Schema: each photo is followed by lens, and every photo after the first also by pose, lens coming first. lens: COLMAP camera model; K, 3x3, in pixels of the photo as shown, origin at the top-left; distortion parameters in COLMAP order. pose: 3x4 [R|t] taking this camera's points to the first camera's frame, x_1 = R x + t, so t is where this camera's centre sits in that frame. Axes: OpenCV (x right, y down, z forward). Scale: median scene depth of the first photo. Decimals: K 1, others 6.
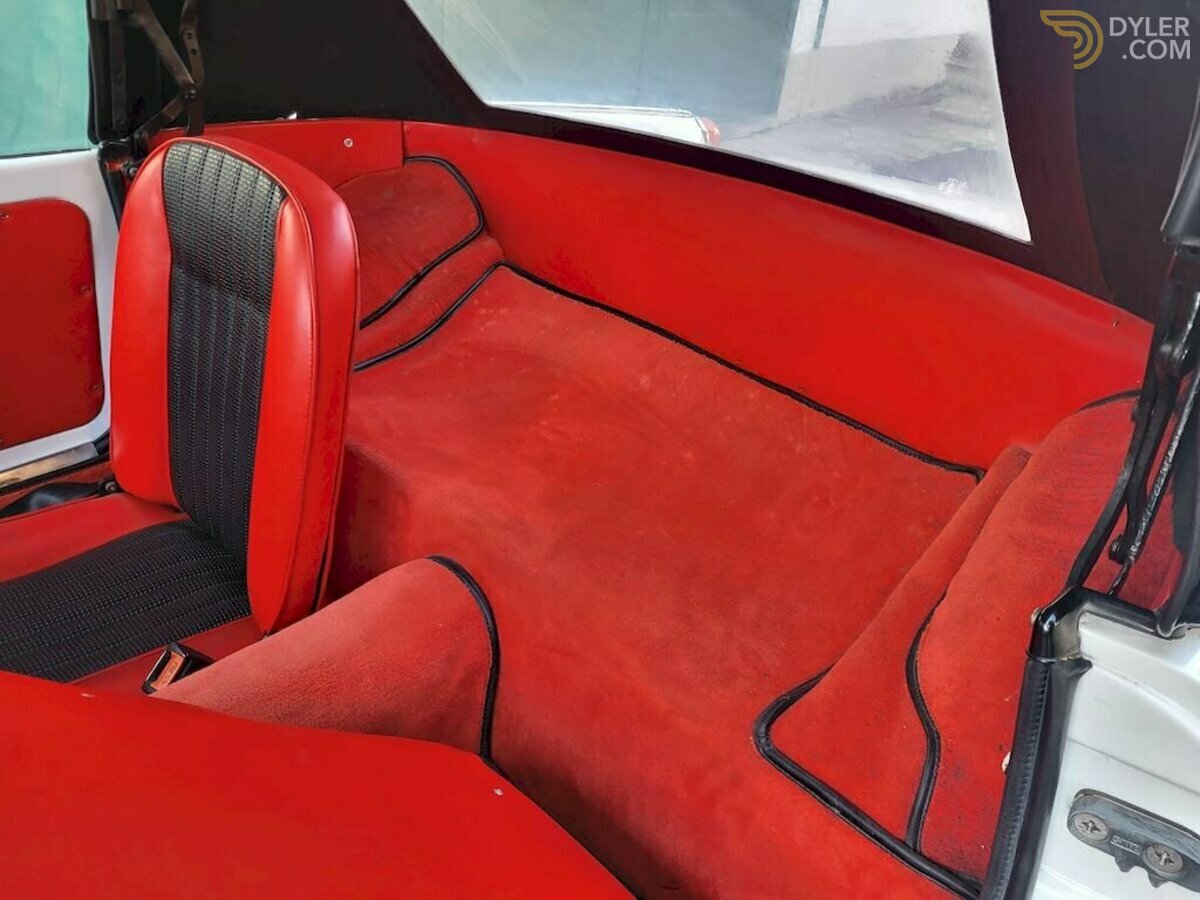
lens RADIAL K [[995.9, 0, 600.0], [0, 995.9, 450.0], [0, 0, 1]] dist [0.037346, -0.007465]
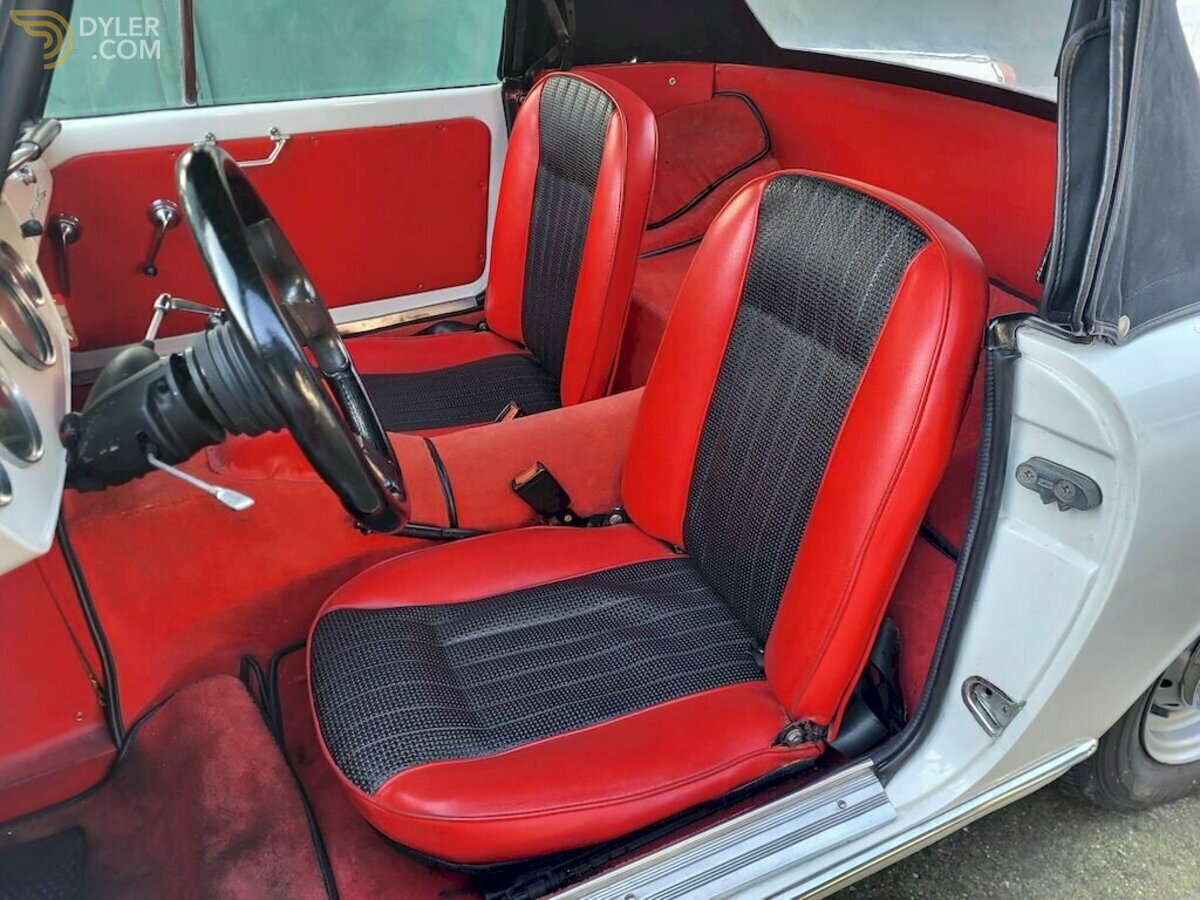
lens RADIAL K [[906.5, 0, 558.3], [0, 906.5, 451.9], [0, 0, 1]] dist [0.068560, -0.078368]
pose [[0.929214, 0.135845, -0.343667, 0.106349], [-0.114397, 0.990042, 0.082035, 0.111761], [0.351389, -0.036914, 0.935501, -0.232834]]
